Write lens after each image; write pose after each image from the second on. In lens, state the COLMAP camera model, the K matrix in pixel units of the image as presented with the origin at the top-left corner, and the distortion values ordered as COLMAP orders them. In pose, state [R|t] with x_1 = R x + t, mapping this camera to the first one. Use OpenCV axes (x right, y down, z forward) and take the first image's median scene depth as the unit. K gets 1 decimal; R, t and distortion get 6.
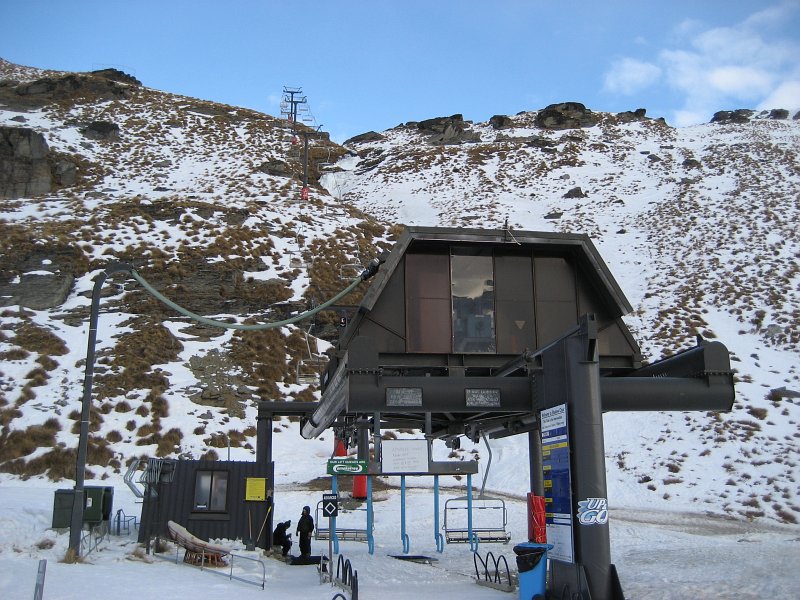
lens RADIAL K [[824.5, 0, 400.0], [0, 824.5, 300.0], [0, 0, 1]] dist [-0.149660, 0.183295]
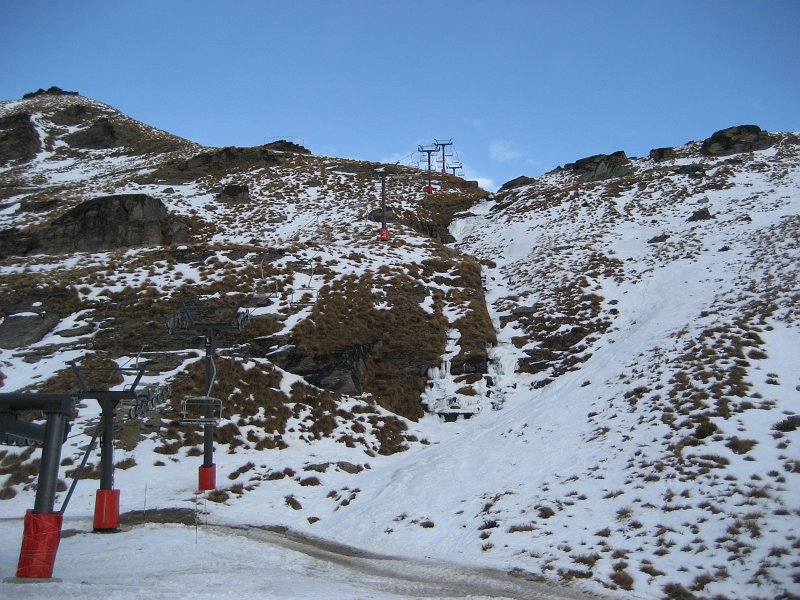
lens RADIAL K [[824.5, 0, 400.0], [0, 824.5, 300.0], [0, 0, 1]] dist [-0.149660, 0.183295]
pose [[0.957509, -0.054027, -0.283298, 0.123953], [0.031682, 0.996056, -0.082873, 0.019777], [0.286658, 0.070376, 0.955445, 0.063700]]
